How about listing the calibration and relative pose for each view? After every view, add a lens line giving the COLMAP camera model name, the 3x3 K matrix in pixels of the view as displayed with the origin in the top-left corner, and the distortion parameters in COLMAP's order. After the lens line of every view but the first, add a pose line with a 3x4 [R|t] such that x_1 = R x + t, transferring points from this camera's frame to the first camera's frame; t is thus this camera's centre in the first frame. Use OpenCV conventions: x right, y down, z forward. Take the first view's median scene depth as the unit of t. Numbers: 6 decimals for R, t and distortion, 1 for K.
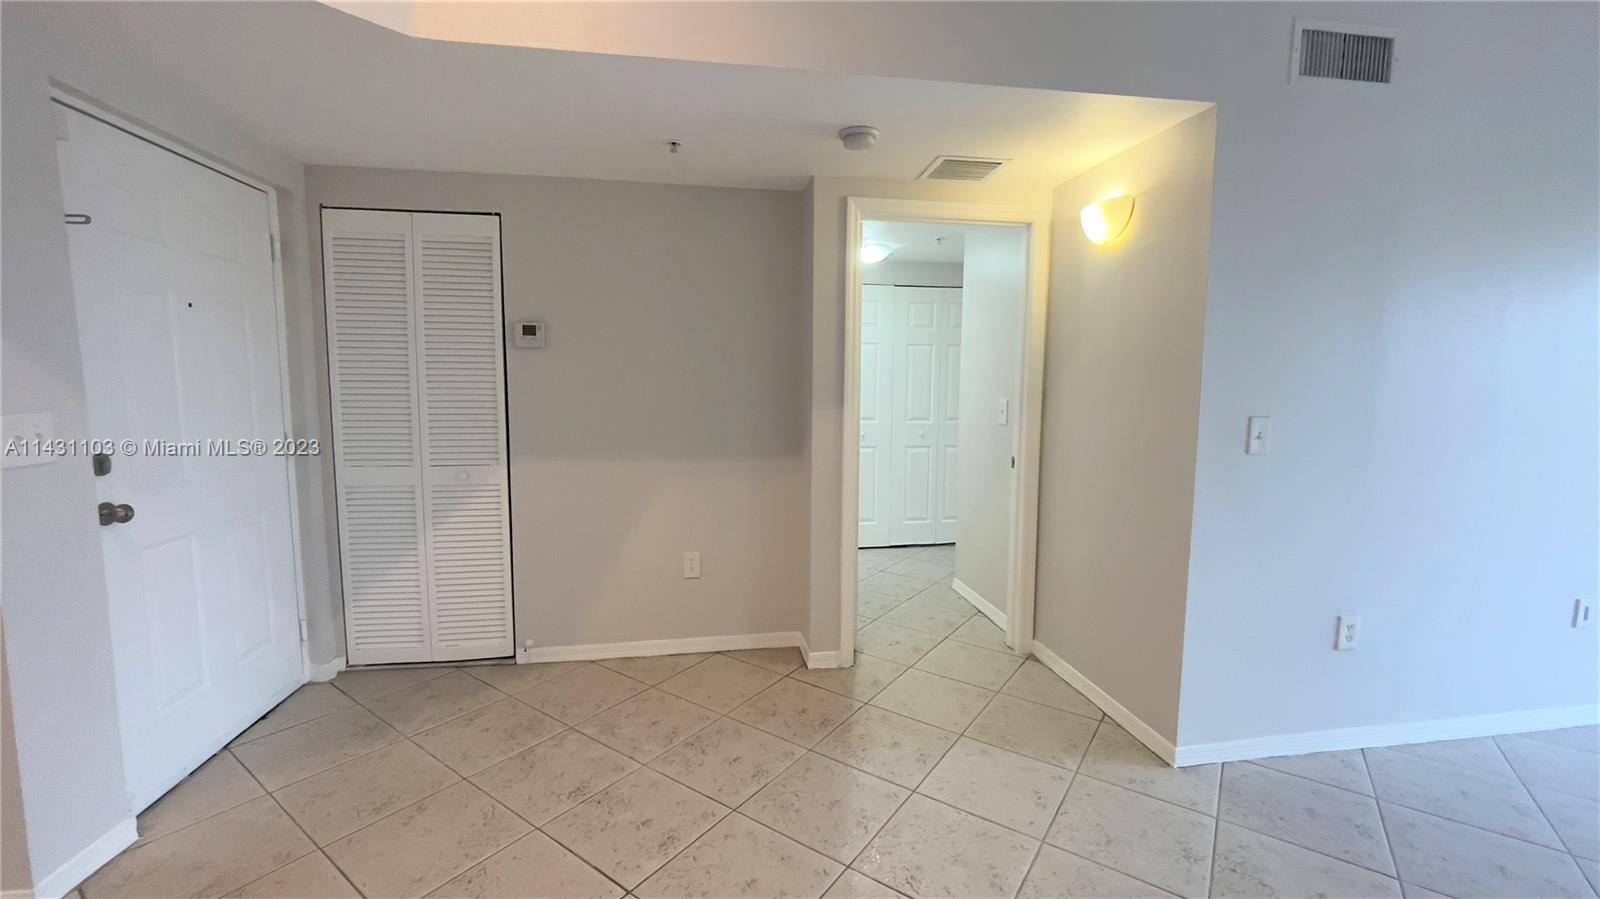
lens RADIAL K [[662.5, 0, 804.1], [0, 662.5, 441.1], [0, 0, 1]] dist [-0.010149, 0.007023]
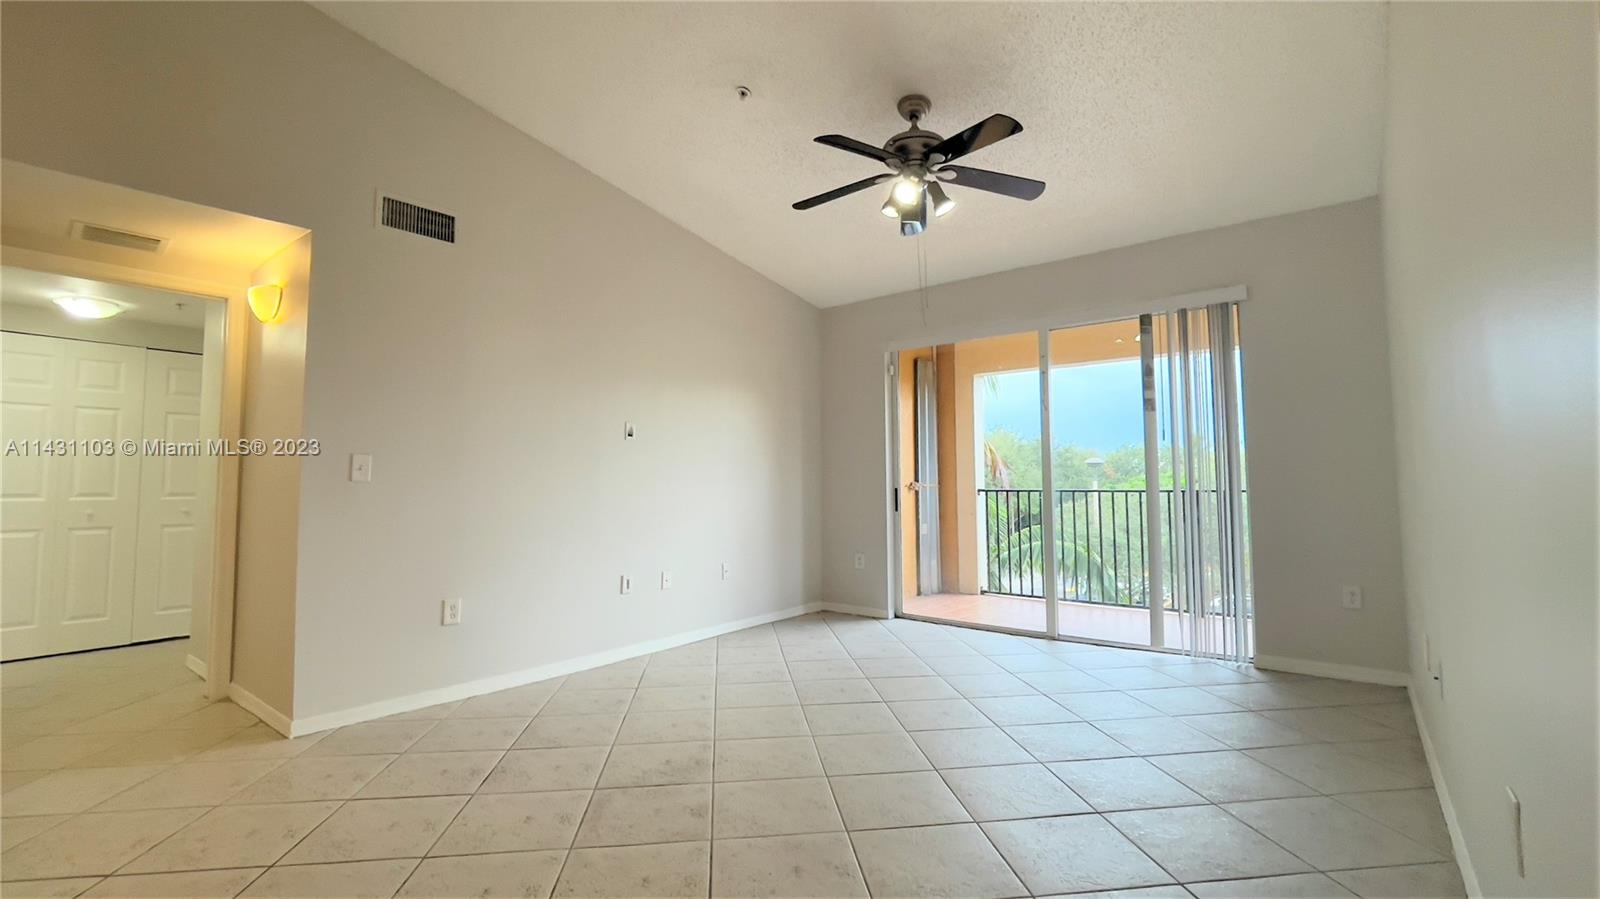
lens RADIAL K [[716.1, 0, 802.5], [0, 716.1, 441.2], [0, 0, 1]] dist [-0.001961, 0.001091]
pose [[0.754048, 0.028601, 0.656196, 0.378254], [0.072571, 0.989307, -0.126512, 0.178916], [-0.652798, 0.143017, 0.743909, -0.668793]]
